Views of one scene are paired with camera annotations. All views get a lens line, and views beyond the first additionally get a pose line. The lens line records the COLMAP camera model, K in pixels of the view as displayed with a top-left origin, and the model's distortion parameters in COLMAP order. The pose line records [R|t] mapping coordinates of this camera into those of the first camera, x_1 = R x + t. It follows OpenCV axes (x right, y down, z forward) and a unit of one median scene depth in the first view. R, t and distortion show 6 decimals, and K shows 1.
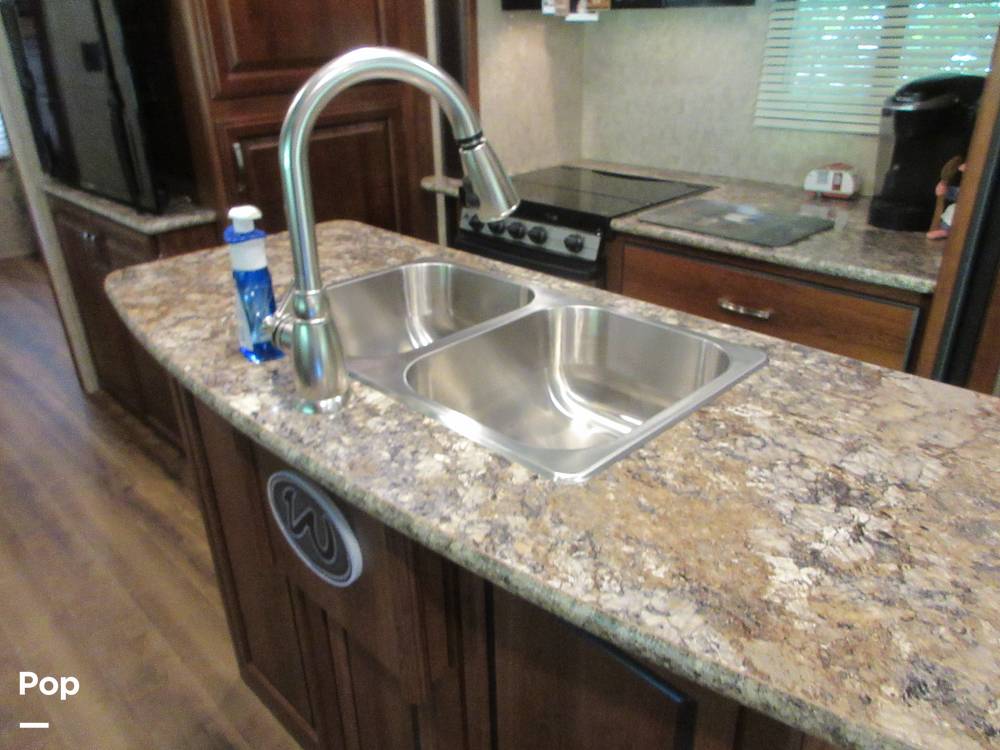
lens RADIAL K [[747.3, 0, 500.6], [0, 747.3, 374.5], [0, 0, 1]] dist [0.004648, 0.003050]
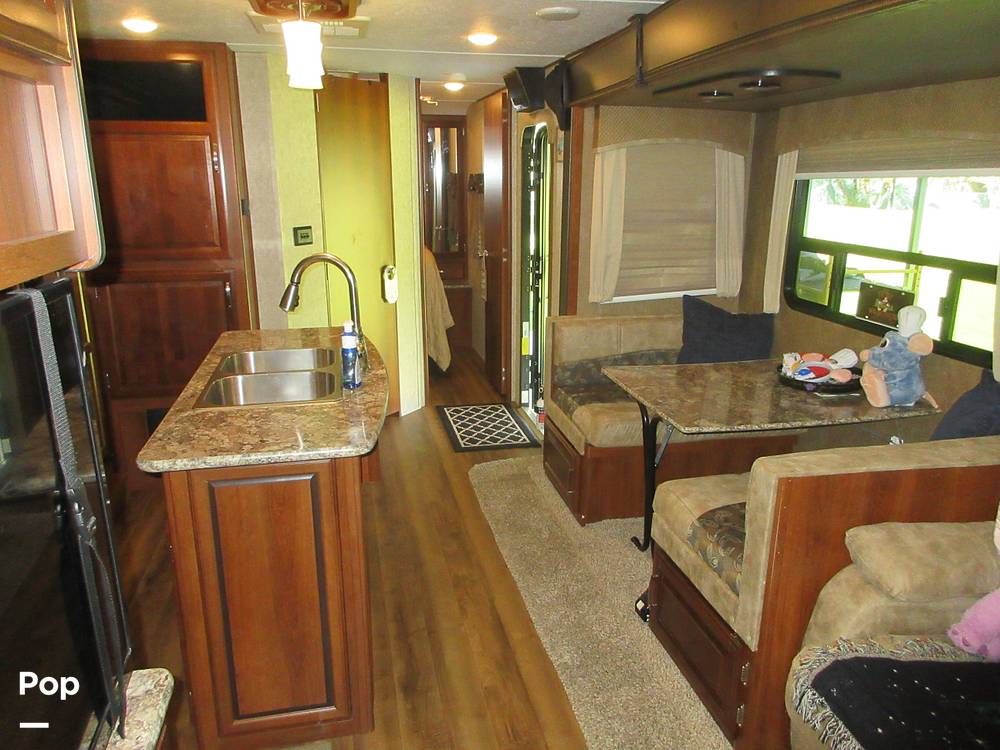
lens RADIAL K [[747.3, 0, 501.1], [0, 747.3, 376.3], [0, 0, 1]] dist [0.004648, 0.003050]
pose [[-0.839274, -0.116221, 0.531142, -1.316748], [0.257870, 0.774942, 0.577034, -0.862343], [-0.478668, 0.621255, -0.620418, 1.520517]]
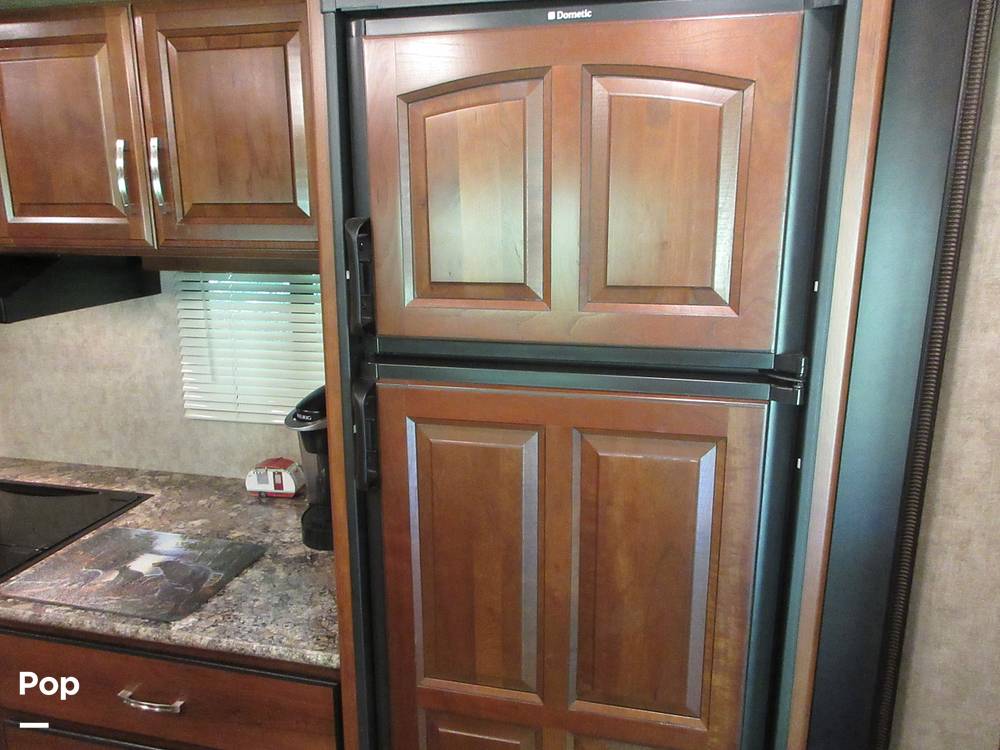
lens RADIAL K [[747.3, 0, 501.8], [0, 747.3, 373.9], [0, 0, 1]] dist [0.004648, 0.003050]
pose [[0.857391, -0.104445, 0.503956, 0.279393], [0.205883, 0.967034, -0.149856, -0.223135], [-0.471691, 0.232241, 0.850630, 0.087845]]
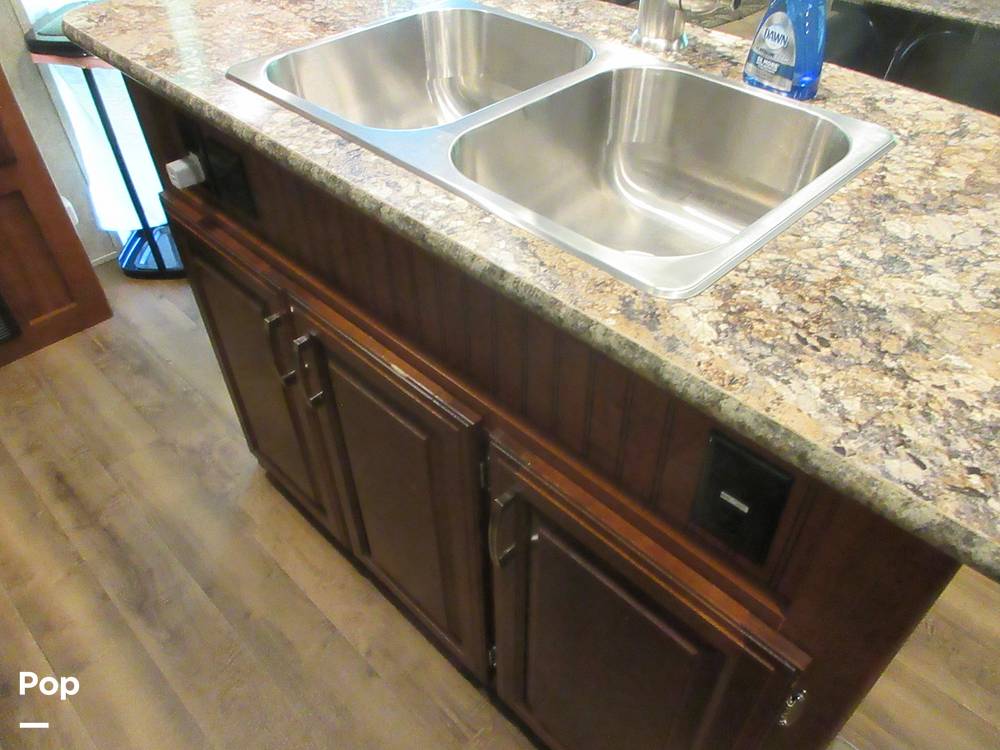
lens RADIAL K [[747.3, 0, 497.4], [0, 747.3, 376.3], [0, 0, 1]] dist [0.004648, 0.003050]
pose [[-0.999288, 0.027605, 0.025738, -0.005515], [0.034180, 0.372720, 0.927314, -0.506439], [0.016005, 0.927533, -0.373398, 1.148361]]
